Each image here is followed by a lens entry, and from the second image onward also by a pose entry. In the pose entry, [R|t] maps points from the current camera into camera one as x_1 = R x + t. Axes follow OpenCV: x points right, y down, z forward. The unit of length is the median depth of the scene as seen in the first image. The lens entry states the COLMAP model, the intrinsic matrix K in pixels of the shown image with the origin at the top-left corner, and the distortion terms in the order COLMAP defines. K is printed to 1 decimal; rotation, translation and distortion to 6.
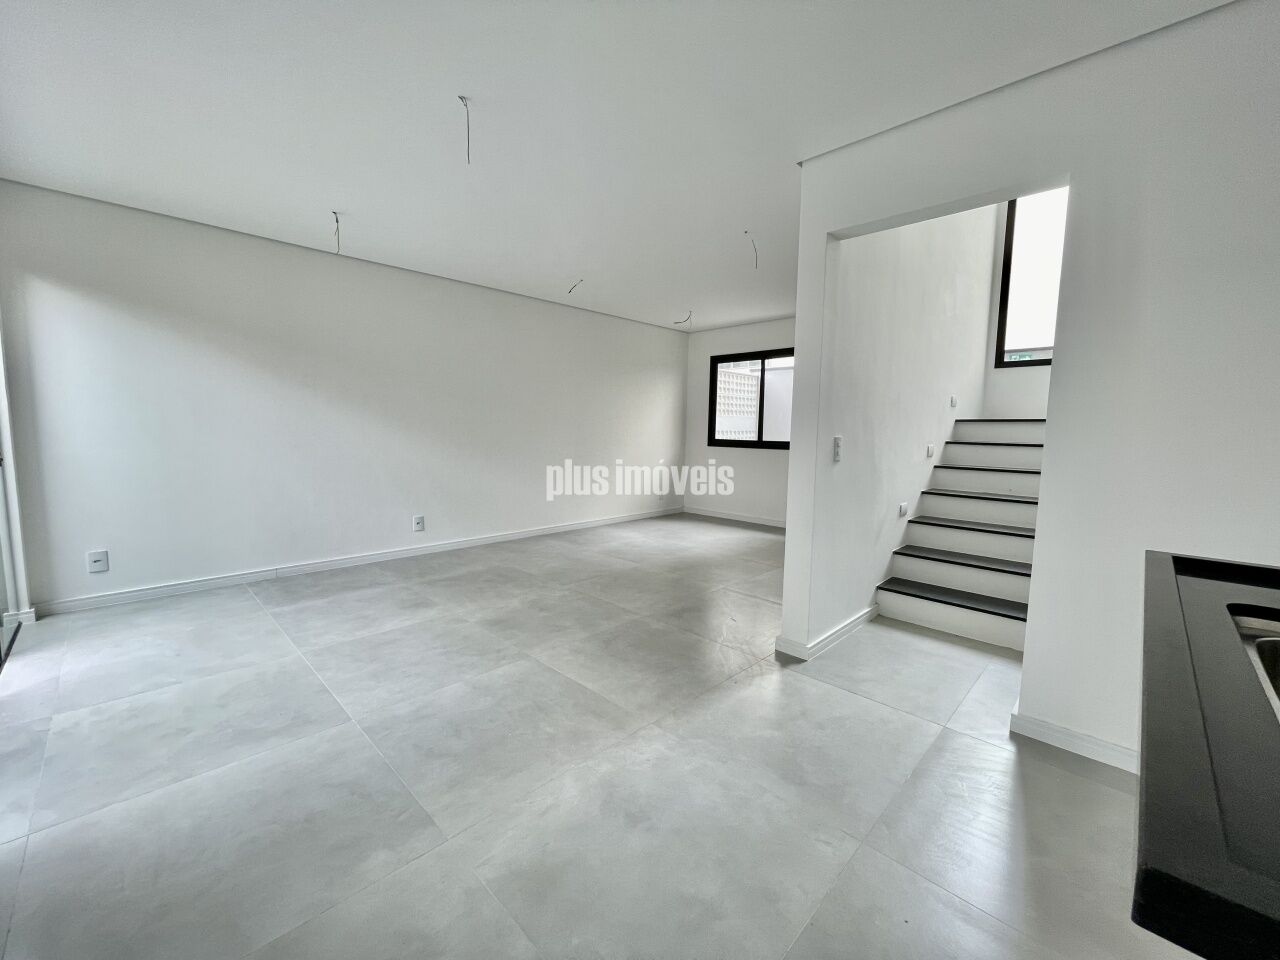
lens RADIAL K [[516.3, 0, 644.5], [0, 516.3, 480.9], [0, 0, 1]] dist [-0.004059, 0.001919]
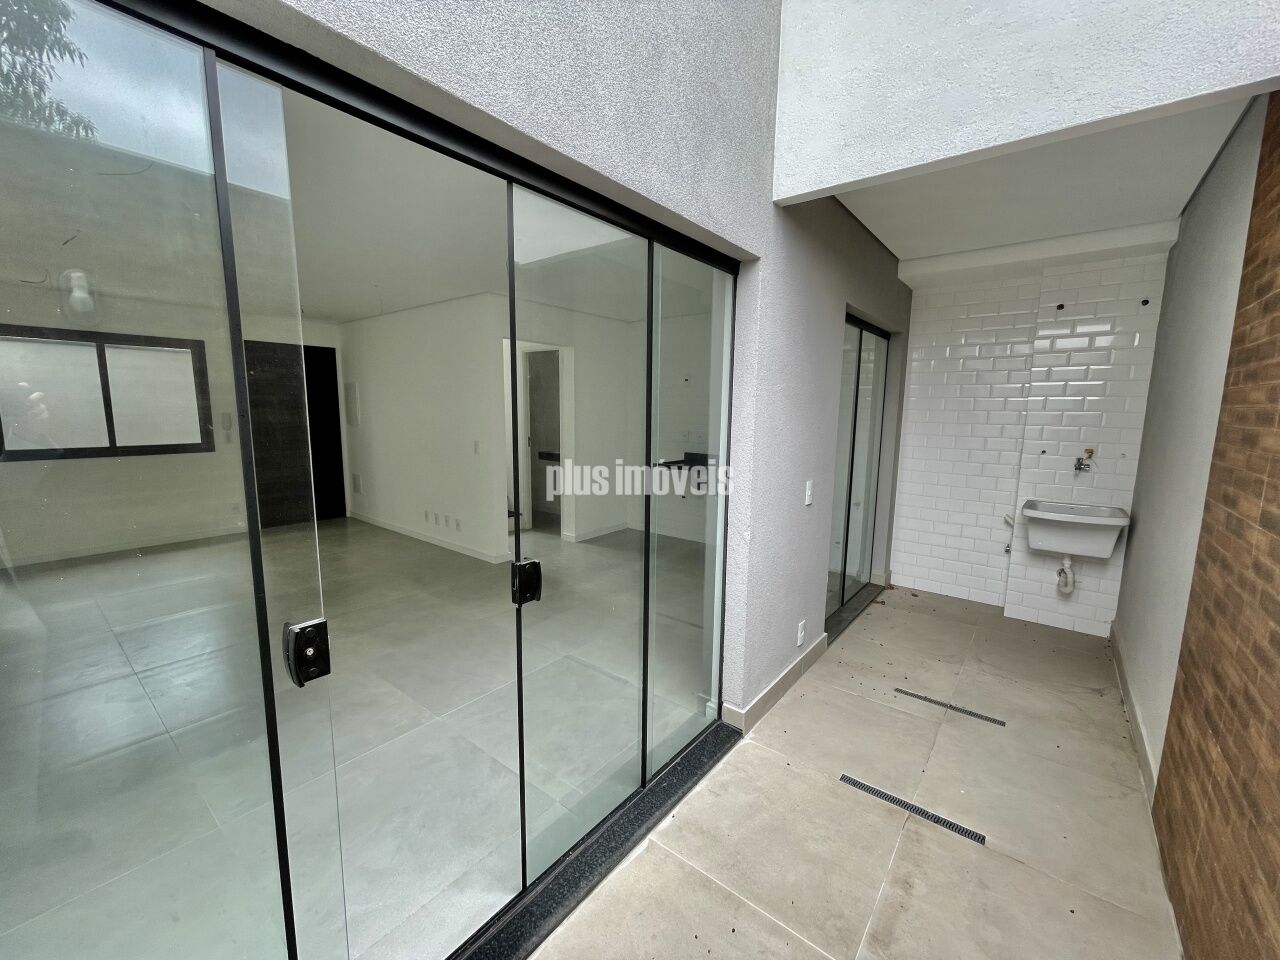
lens RADIAL K [[516.3, 0, 639.1], [0, 516.3, 477.4], [0, 0, 1]] dist [-0.004059, 0.001919]
pose [[-0.096577, -0.152853, 0.983519, -1.269637], [0.087496, 0.983008, 0.161366, -0.175851], [-0.991472, 0.101638, -0.081562, 0.542277]]
